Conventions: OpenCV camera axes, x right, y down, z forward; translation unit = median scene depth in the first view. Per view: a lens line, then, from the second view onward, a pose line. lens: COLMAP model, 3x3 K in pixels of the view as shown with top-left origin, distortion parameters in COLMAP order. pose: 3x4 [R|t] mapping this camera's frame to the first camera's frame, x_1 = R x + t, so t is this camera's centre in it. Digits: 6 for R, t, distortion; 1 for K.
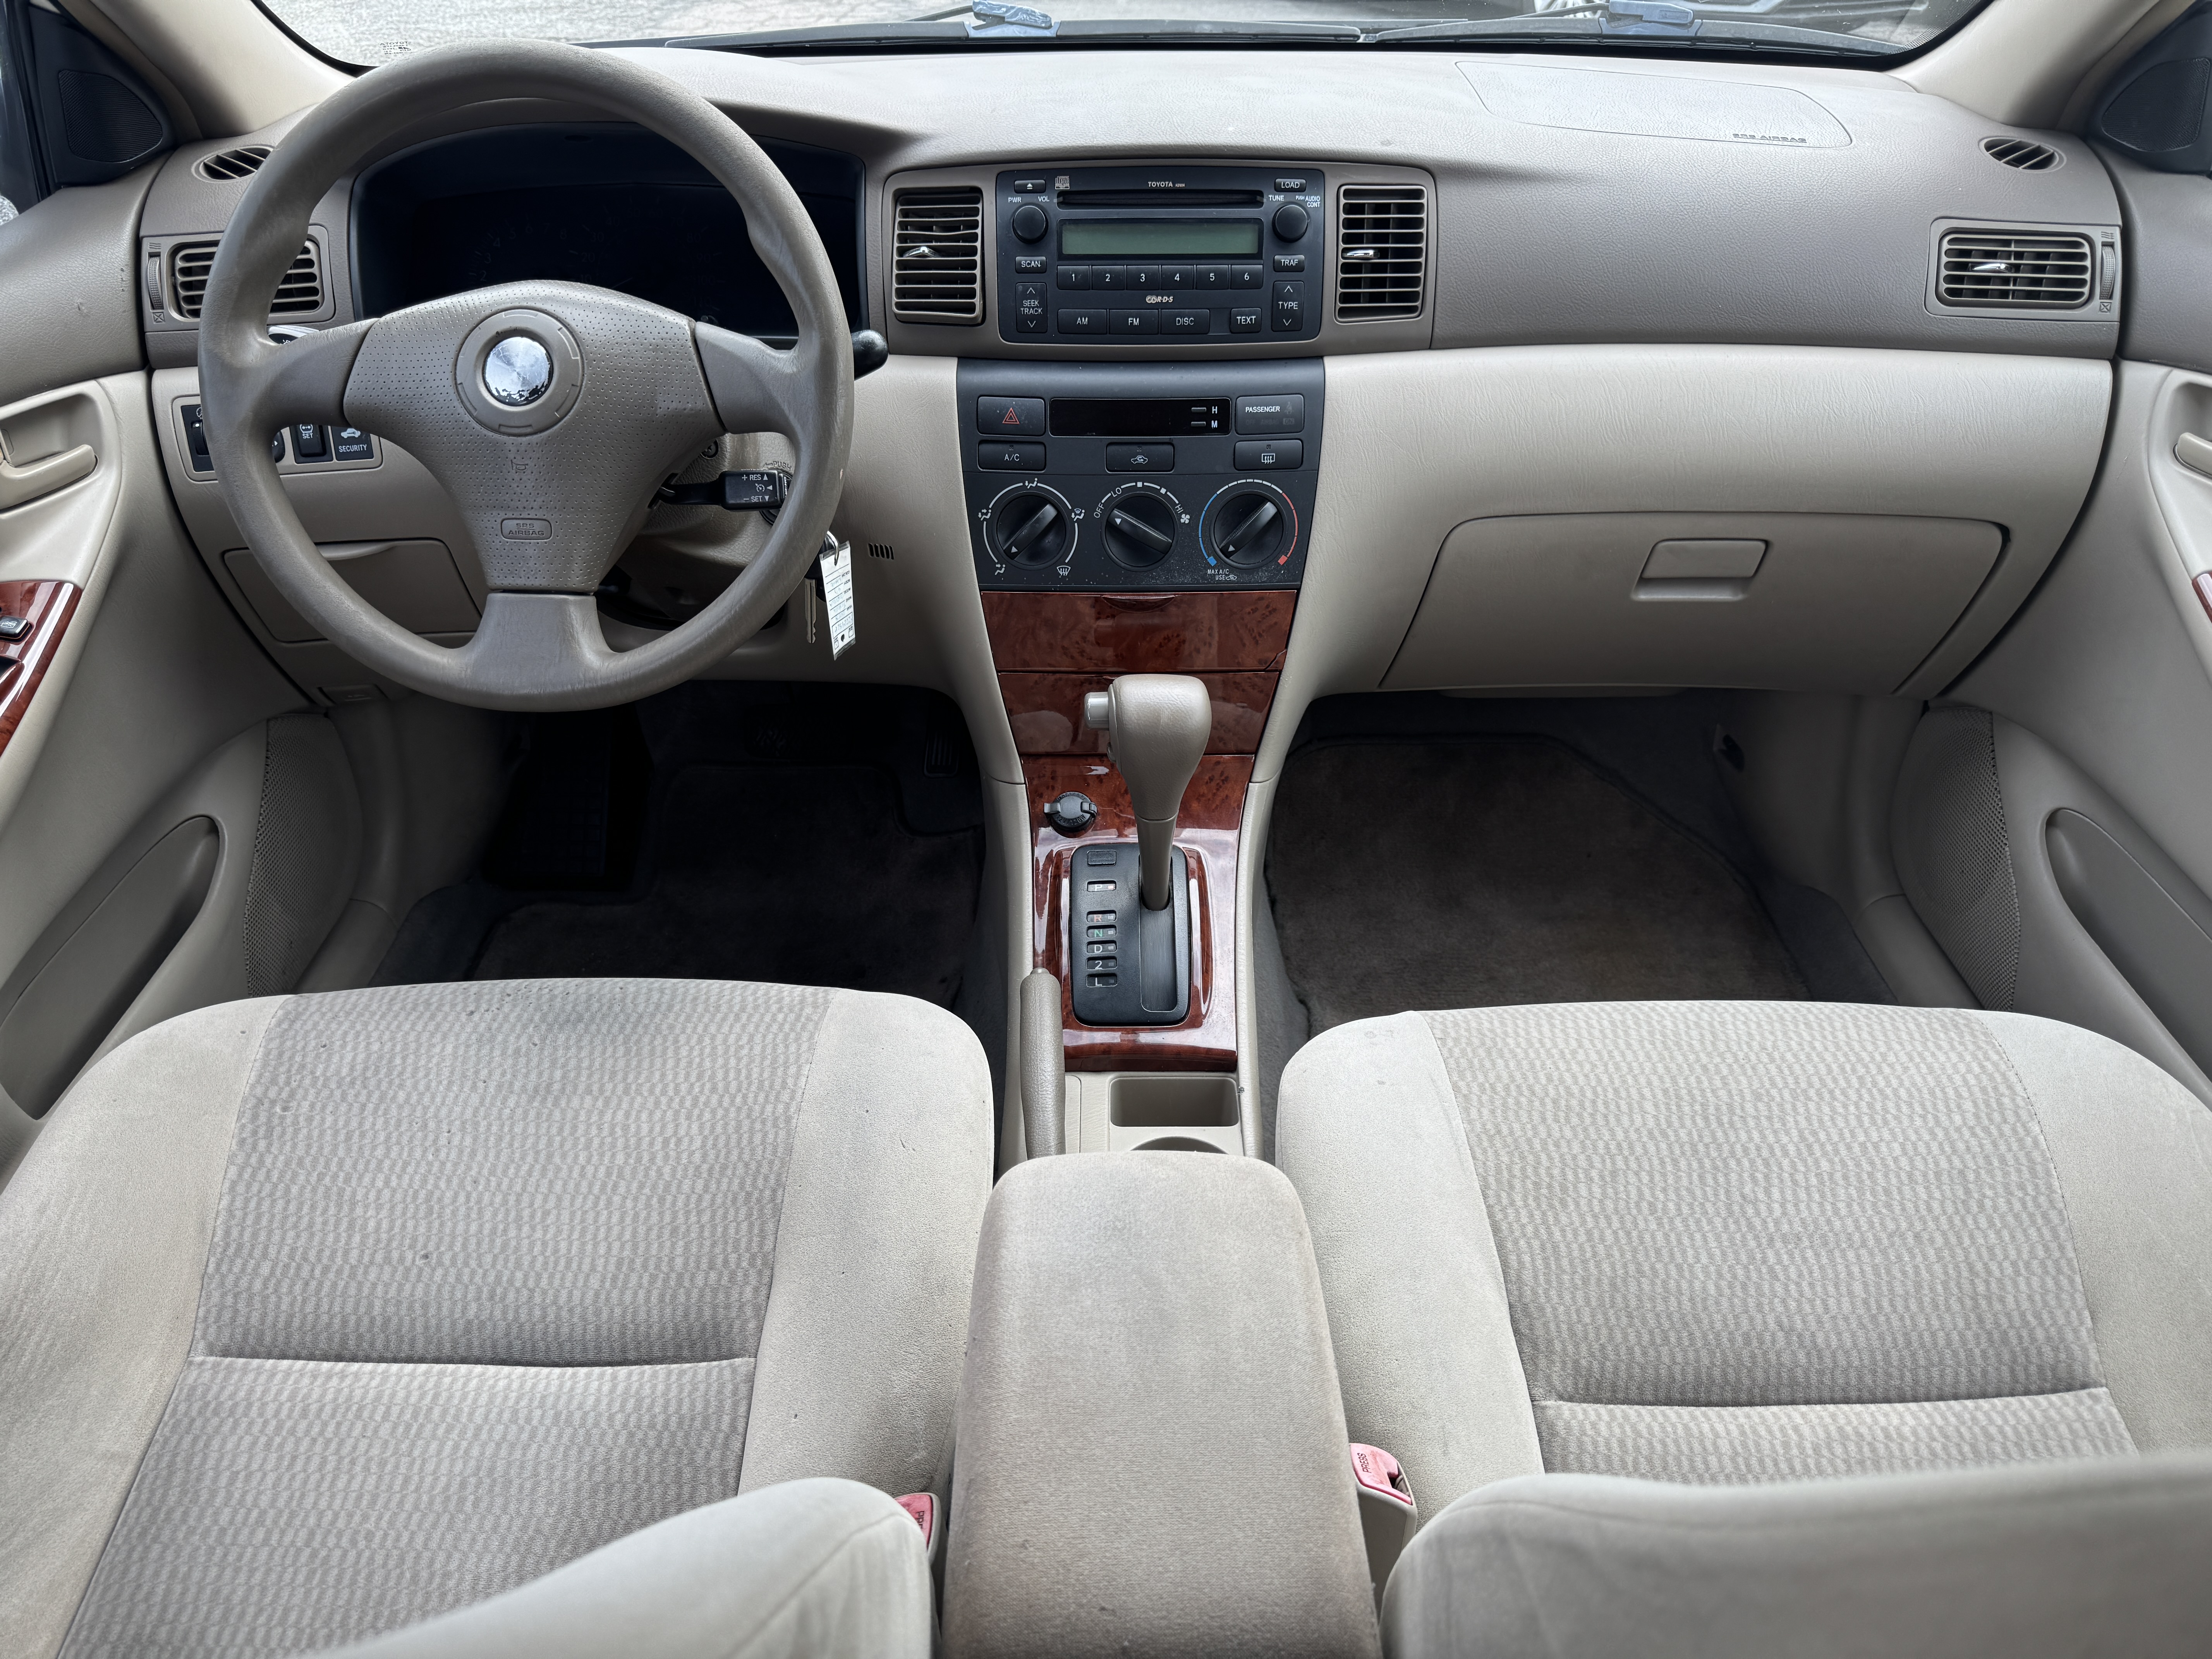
lens RADIAL K [[1558.2, 0, 1096.9], [0, 1558.2, 828.3], [0, 0, 1]] dist [0.029880, -0.035852]
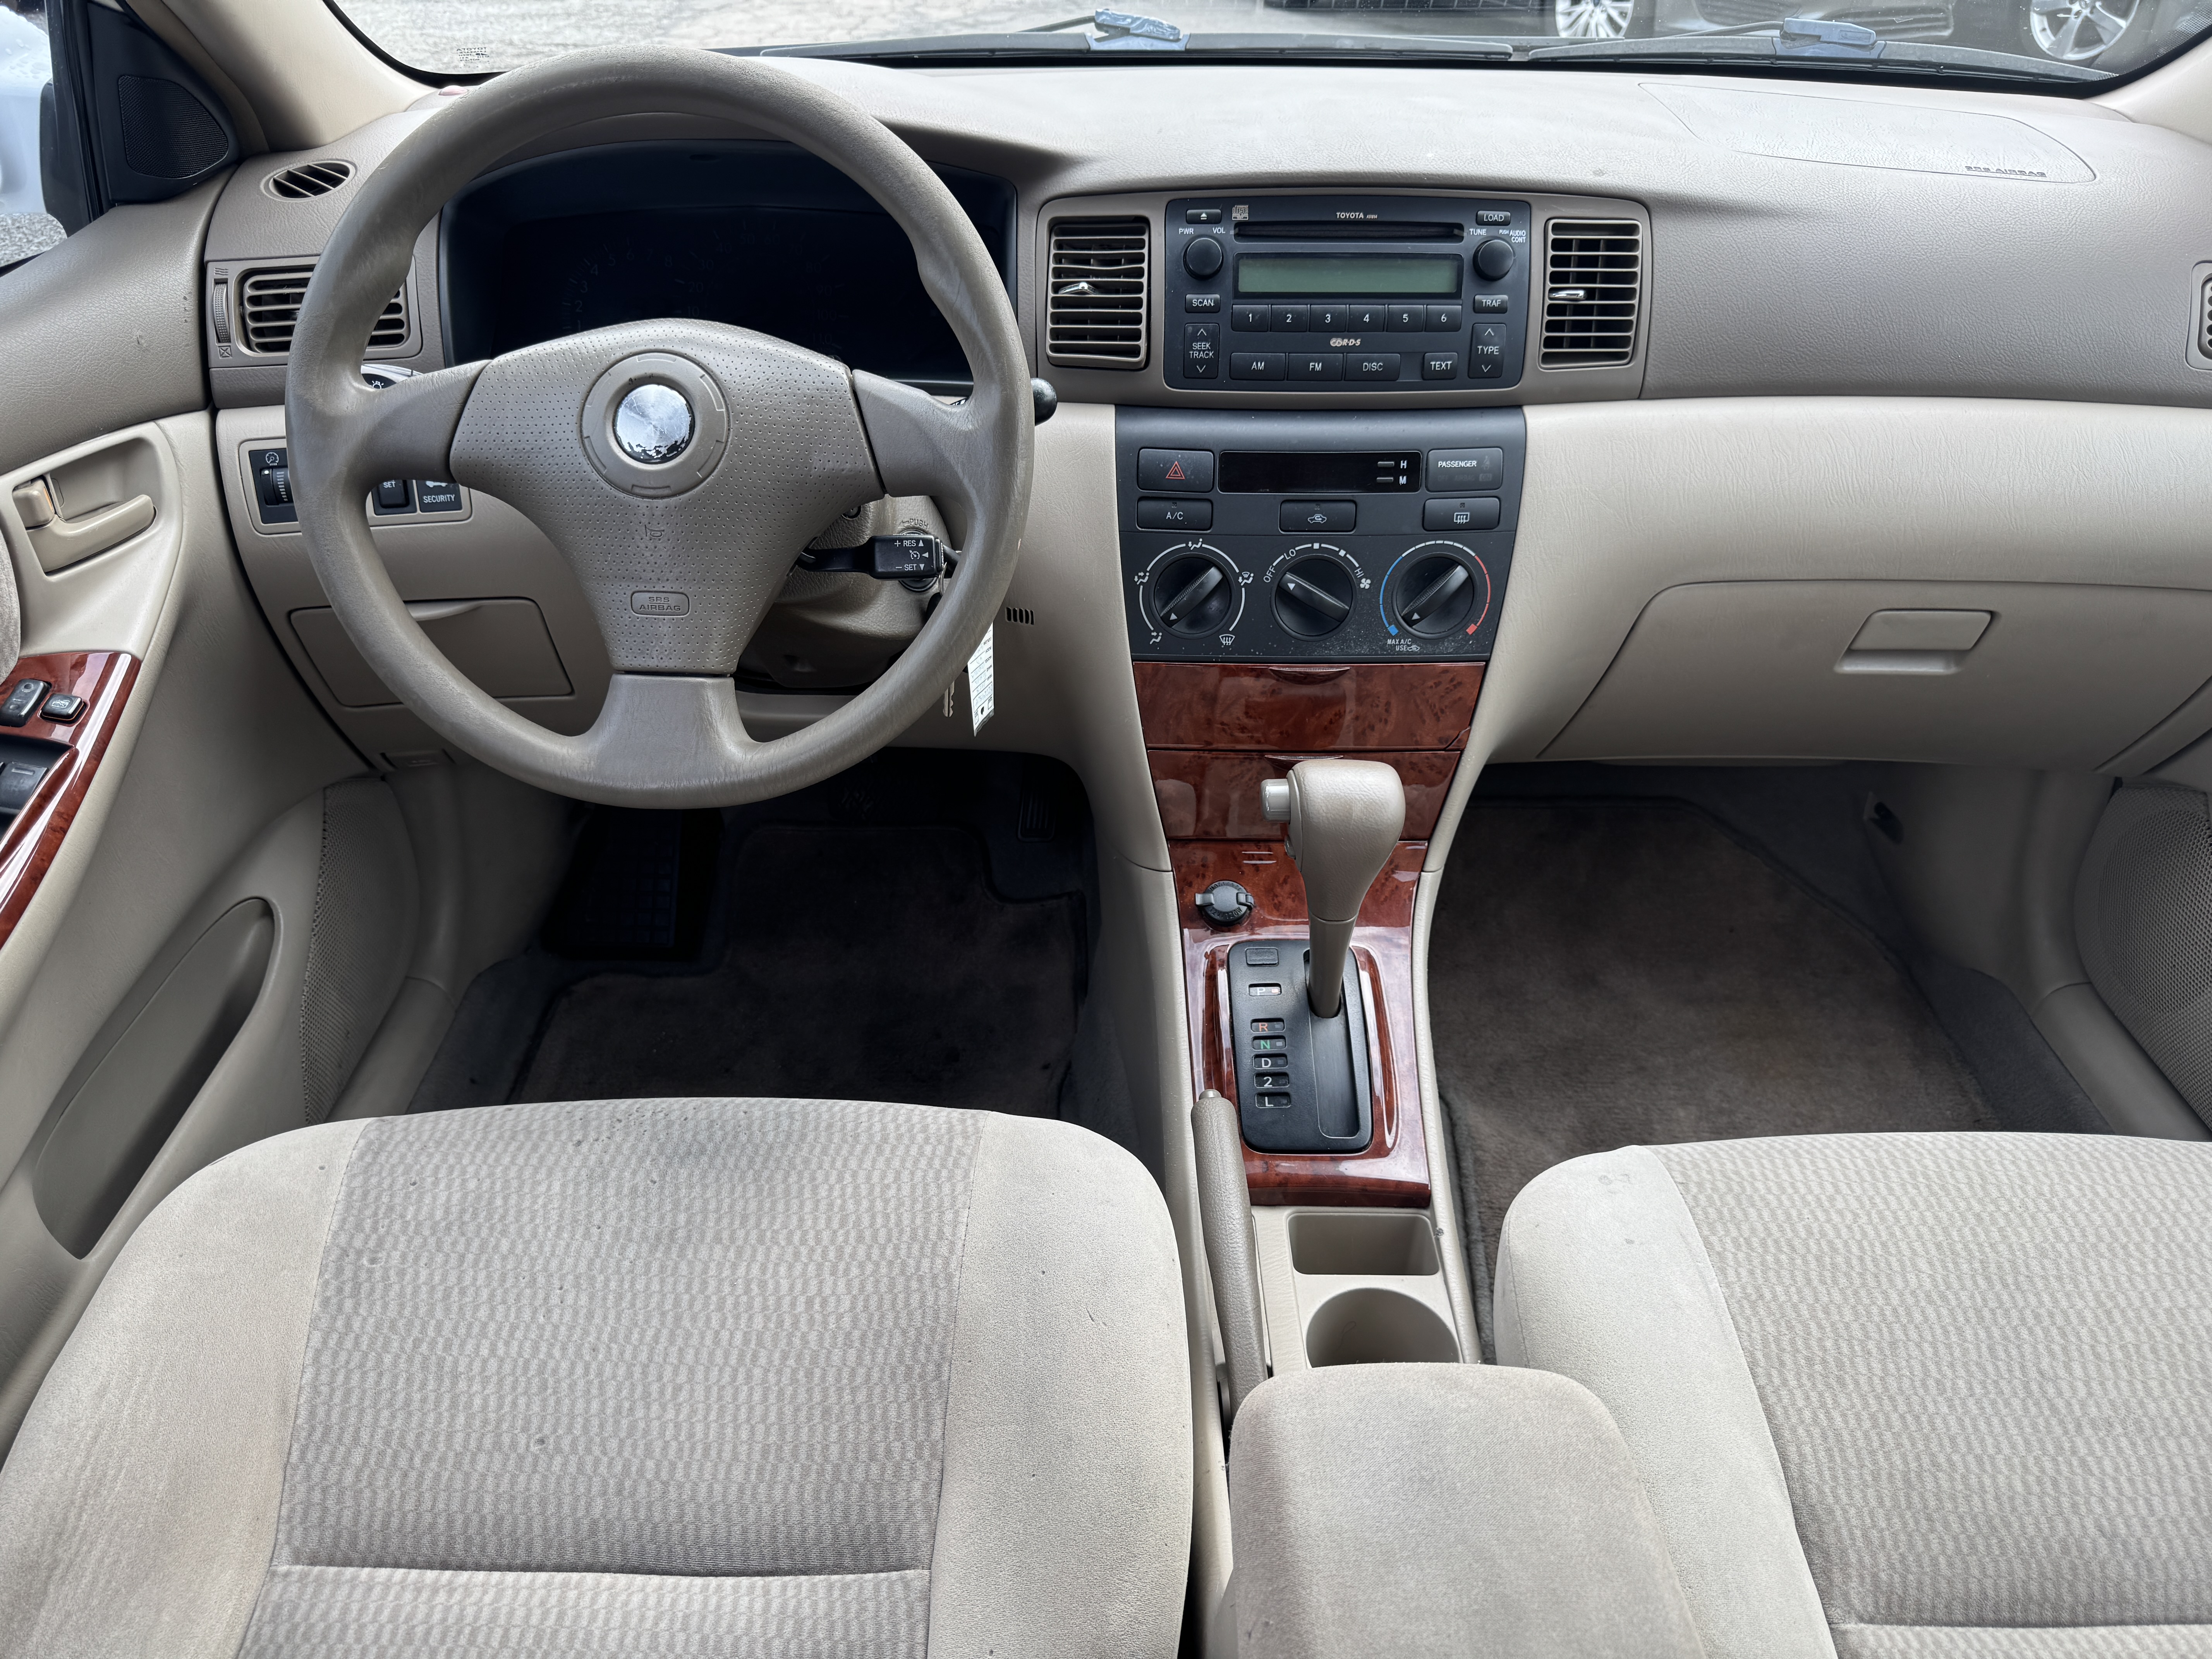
lens RADIAL K [[1558.2, 0, 1099.7], [0, 1558.2, 828.4], [0, 0, 1]] dist [0.029880, -0.035852]
pose [[0.999920, 0.006760, 0.010708, -0.116676], [-0.006687, 0.999954, -0.006863, -0.055953], [-0.010754, 0.006791, 0.999919, 0.112506]]
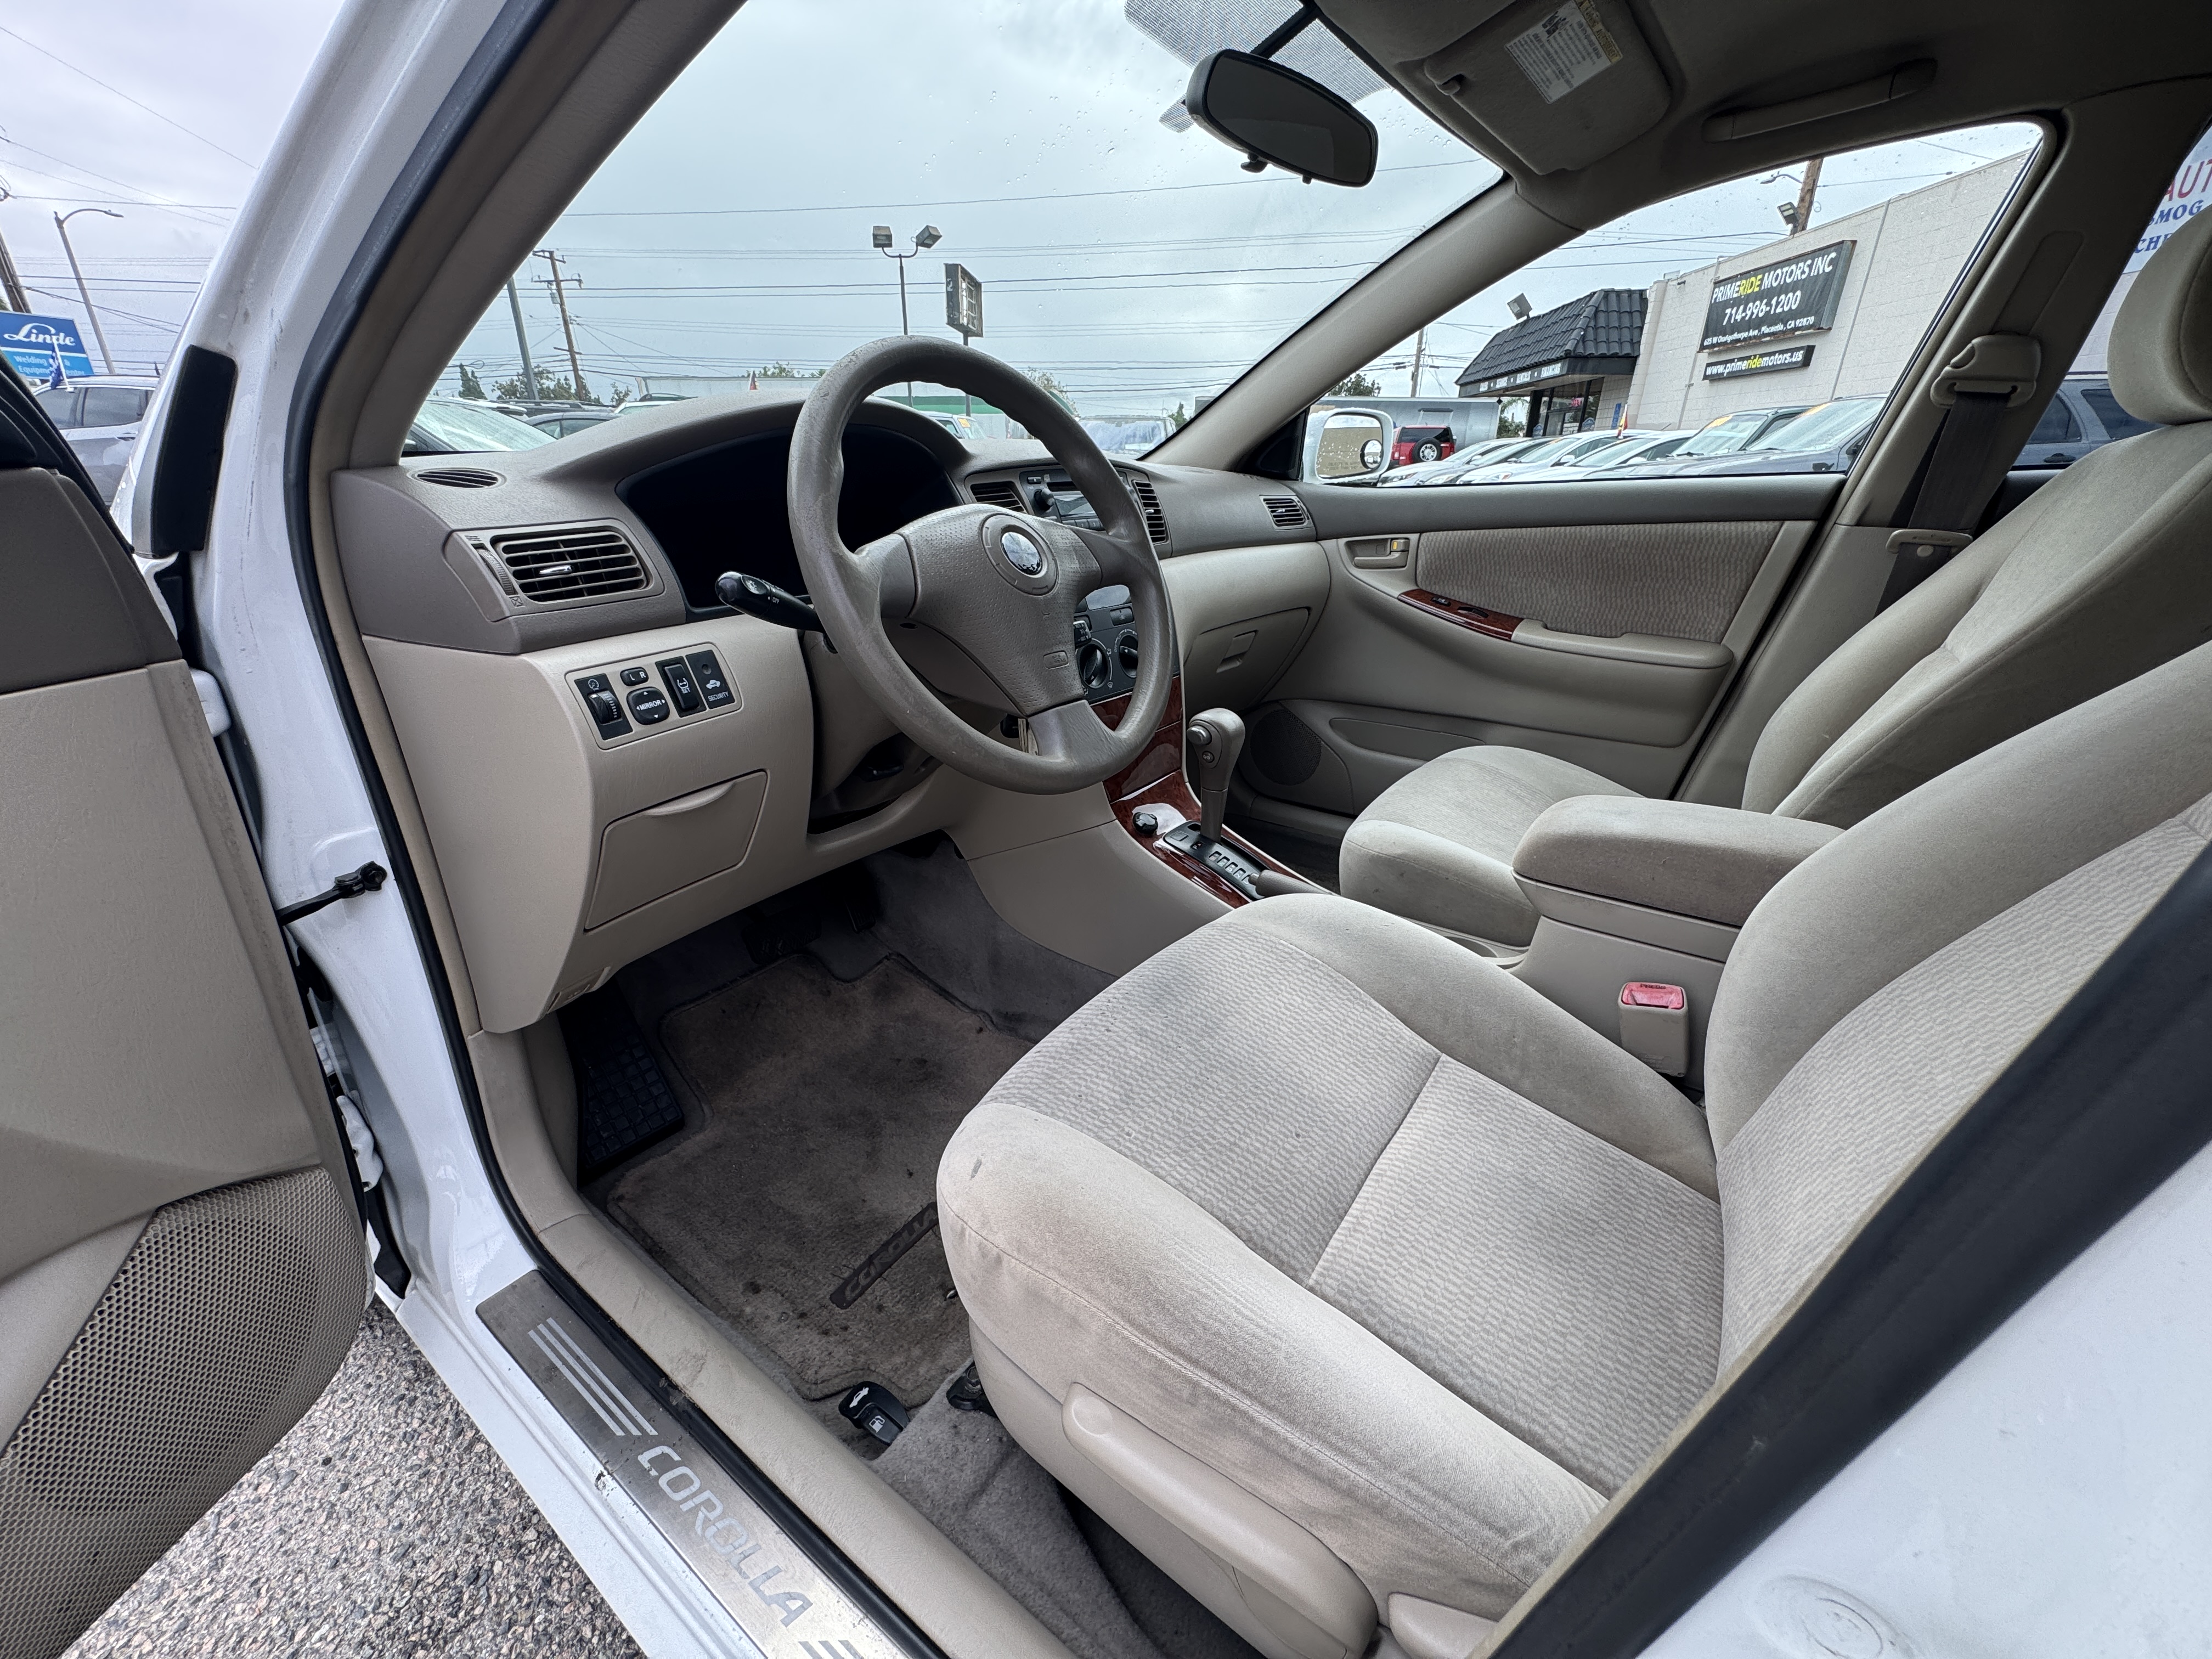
lens RADIAL K [[881.2, 0, 1101.2], [0, 881.2, 832.1], [0, 0, 1]] dist [-0.008971, 0.001813]
pose [[0.569565, -0.299265, 0.765530, -0.922381], [0.451559, 0.892150, 0.012798, -0.042575], [-0.686798, 0.338393, 0.643273, 0.481433]]
